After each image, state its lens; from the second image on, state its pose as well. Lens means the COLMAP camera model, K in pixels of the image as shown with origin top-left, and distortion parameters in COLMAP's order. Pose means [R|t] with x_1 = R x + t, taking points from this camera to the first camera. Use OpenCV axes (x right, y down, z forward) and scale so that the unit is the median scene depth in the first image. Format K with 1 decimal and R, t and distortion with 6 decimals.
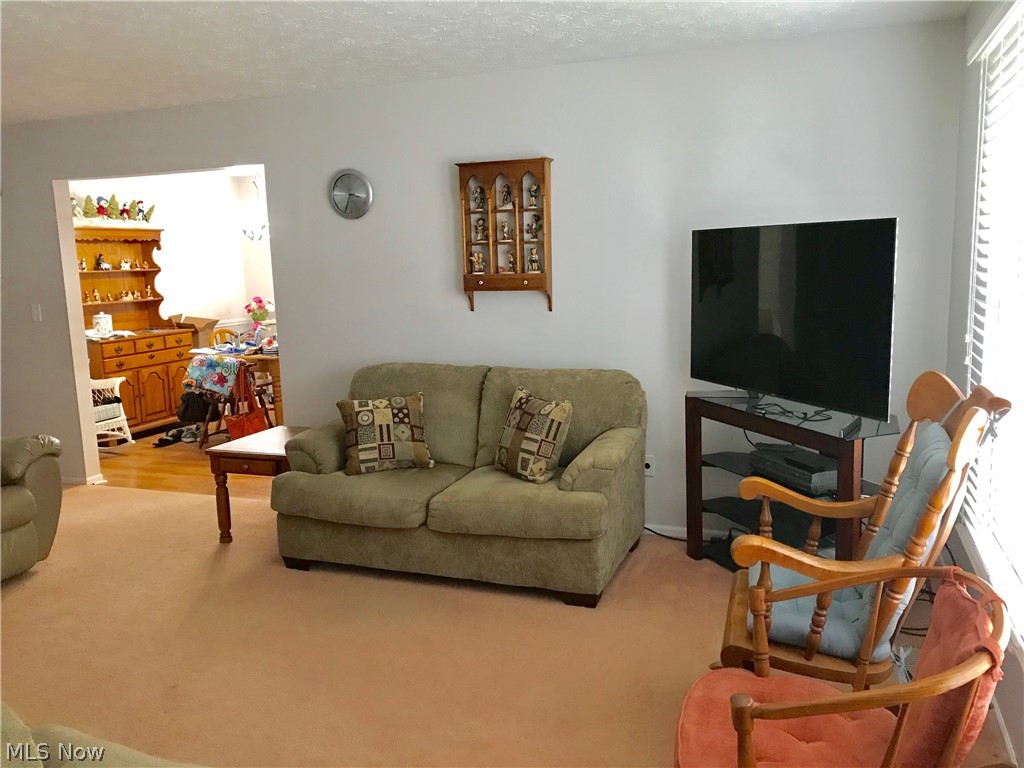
lens RADIAL K [[837.9, 0, 517.2], [0, 837.9, 382.1], [0, 0, 1]] dist [0.049271, -0.045916]
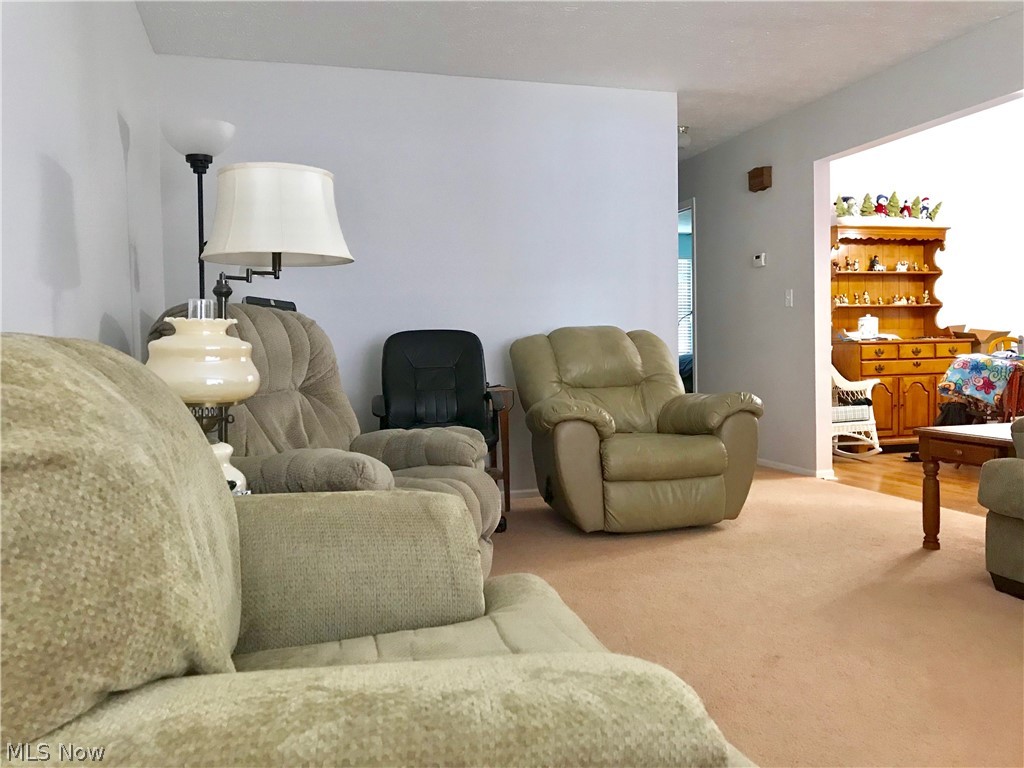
lens RADIAL K [[837.9, 0, 512.1], [0, 837.9, 375.8], [0, 0, 1]] dist [0.049271, -0.045916]
pose [[0.596871, 0.042581, -0.801206, 0.031430], [-0.117706, 0.992433, -0.034944, 0.065153], [0.793656, 0.115164, 0.597367, 0.124002]]
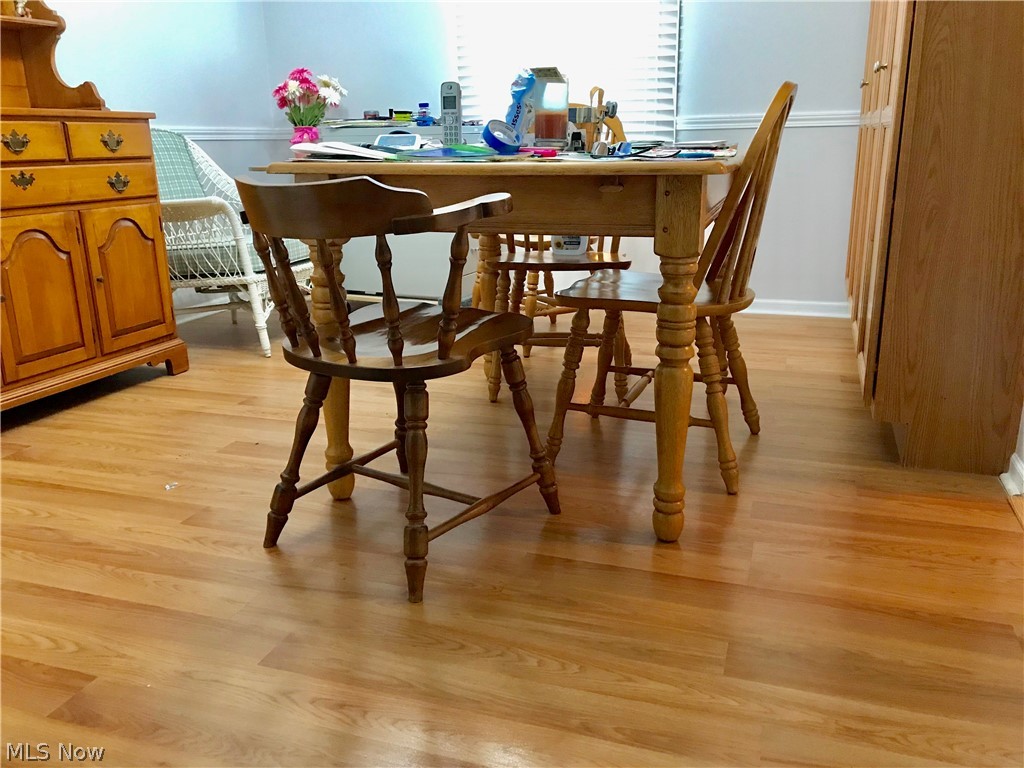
lens RADIAL K [[837.9, 0, 513.2], [0, 837.9, 380.5], [0, 0, 1]] dist [0.049271, -0.045916]
pose [[0.999927, 0.002584, 0.011818, -0.252919], [-0.004074, 0.991787, 0.127833, 0.003840], [-0.011391, -0.127872, 0.991725, 0.675988]]
